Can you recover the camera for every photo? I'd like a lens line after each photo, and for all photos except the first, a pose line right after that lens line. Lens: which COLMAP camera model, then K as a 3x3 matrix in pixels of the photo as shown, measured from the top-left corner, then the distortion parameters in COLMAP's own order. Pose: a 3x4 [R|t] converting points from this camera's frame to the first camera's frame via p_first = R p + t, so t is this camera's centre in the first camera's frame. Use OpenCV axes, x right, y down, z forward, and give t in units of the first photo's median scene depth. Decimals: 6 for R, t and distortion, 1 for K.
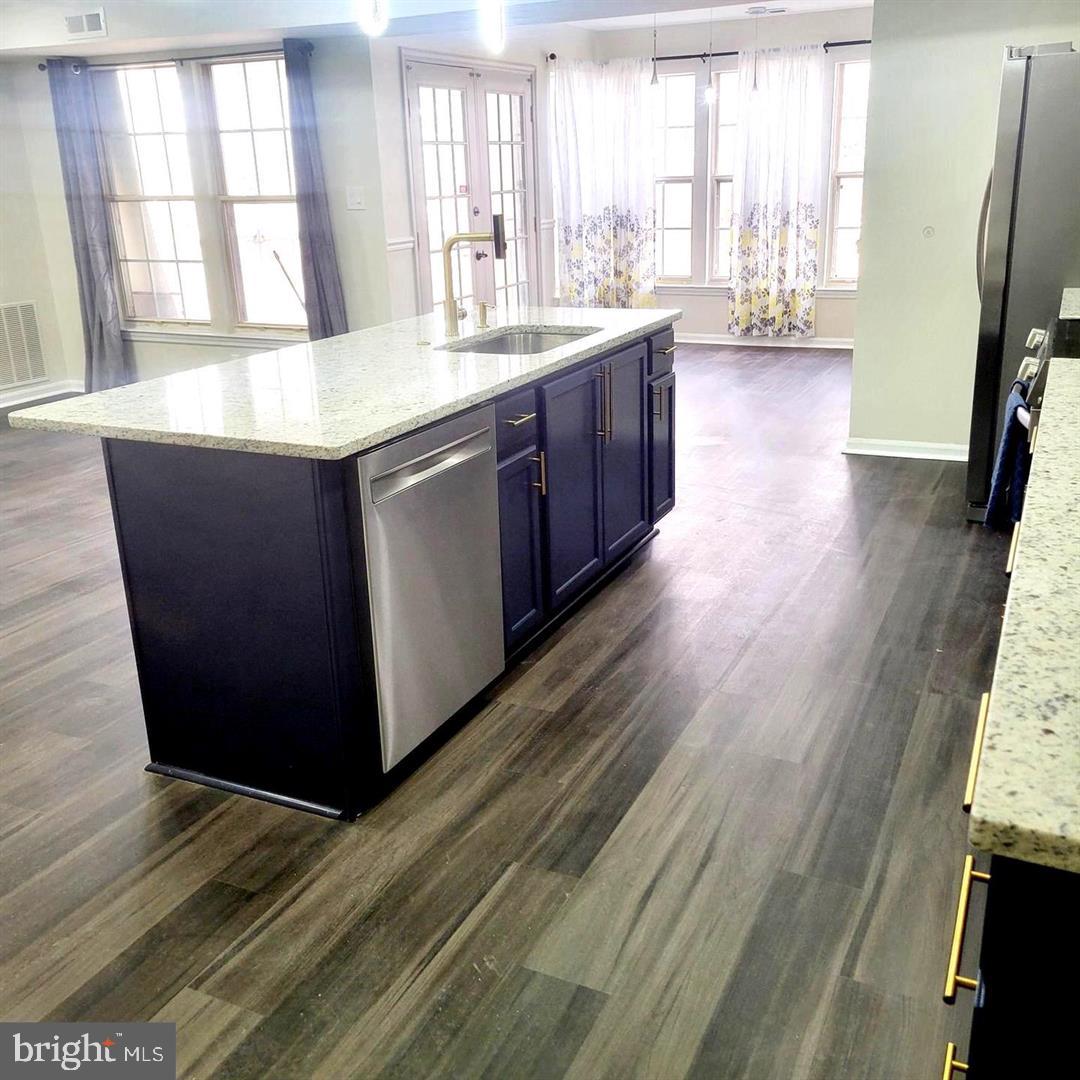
lens RADIAL K [[1081.9, 0, 544.2], [0, 1081.9, 521.1], [0, 0, 1]] dist [0.048985, 0.000402]
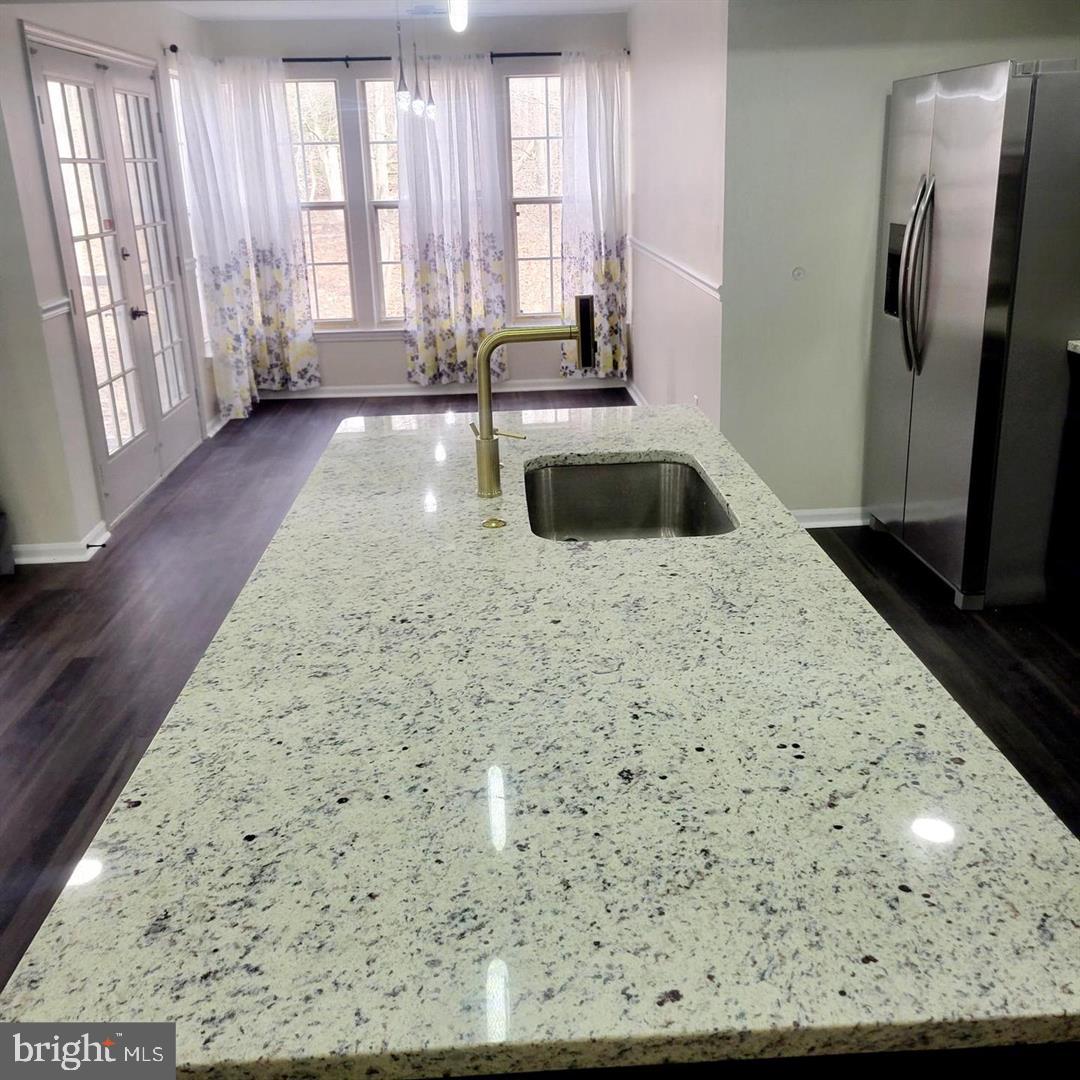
lens RADIAL K [[1081.9, 0, 544.2], [0, 1081.9, 521.1], [0, 0, 1]] dist [0.048985, 0.000402]
pose [[0.883590, -0.142467, 0.446063, -0.142459], [0.147289, 0.988801, 0.024050, -0.072448], [-0.444494, 0.044449, 0.894678, 0.195615]]
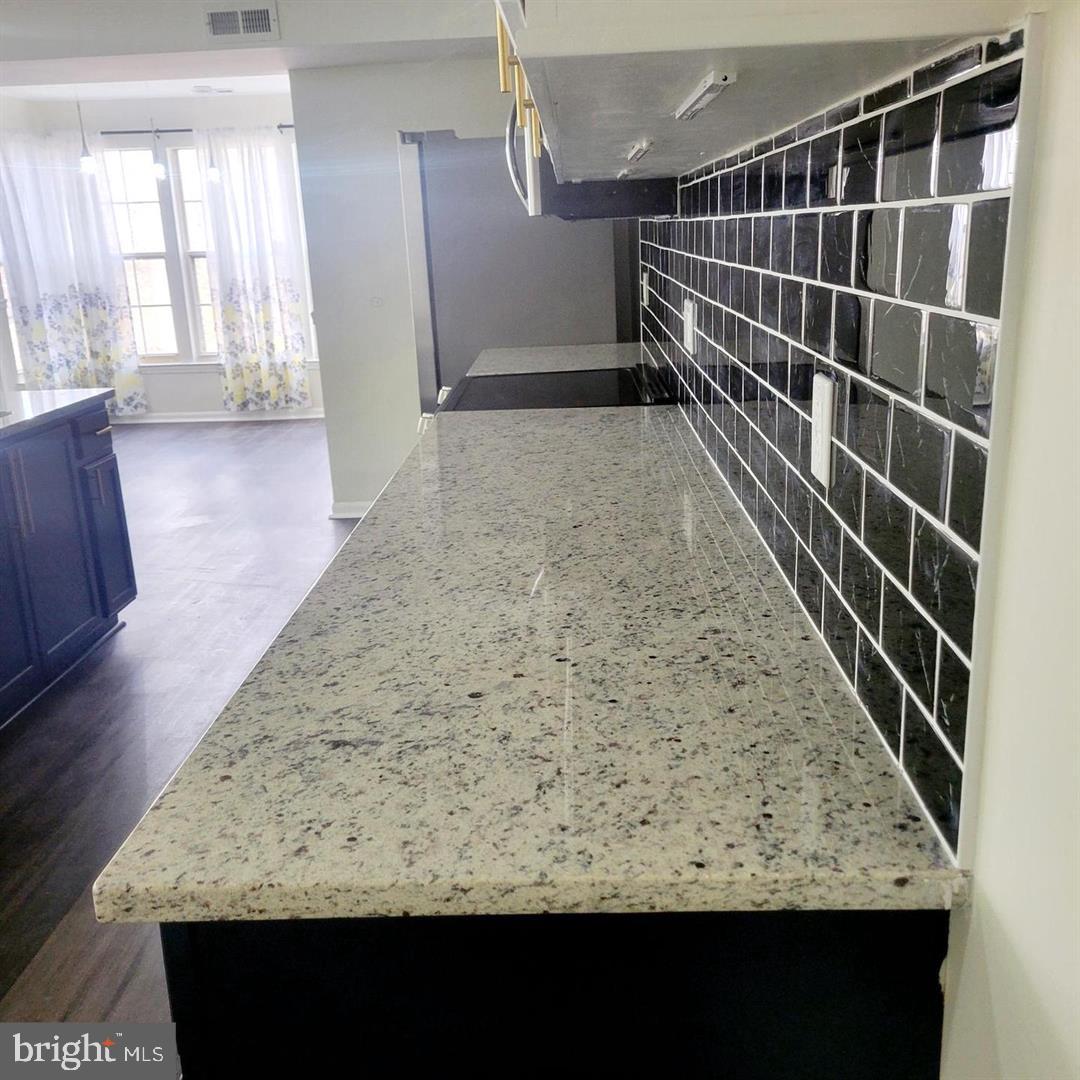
lens RADIAL K [[1088.0, 0, 545.2], [0, 1088.0, 520.4], [0, 0, 1]] dist [0.060761, -0.031760]
pose [[0.913933, -0.110904, 0.390419, 0.039663], [0.137037, 0.989773, -0.039630, 0.004233], [-0.382031, 0.089721, 0.919784, -0.006146]]
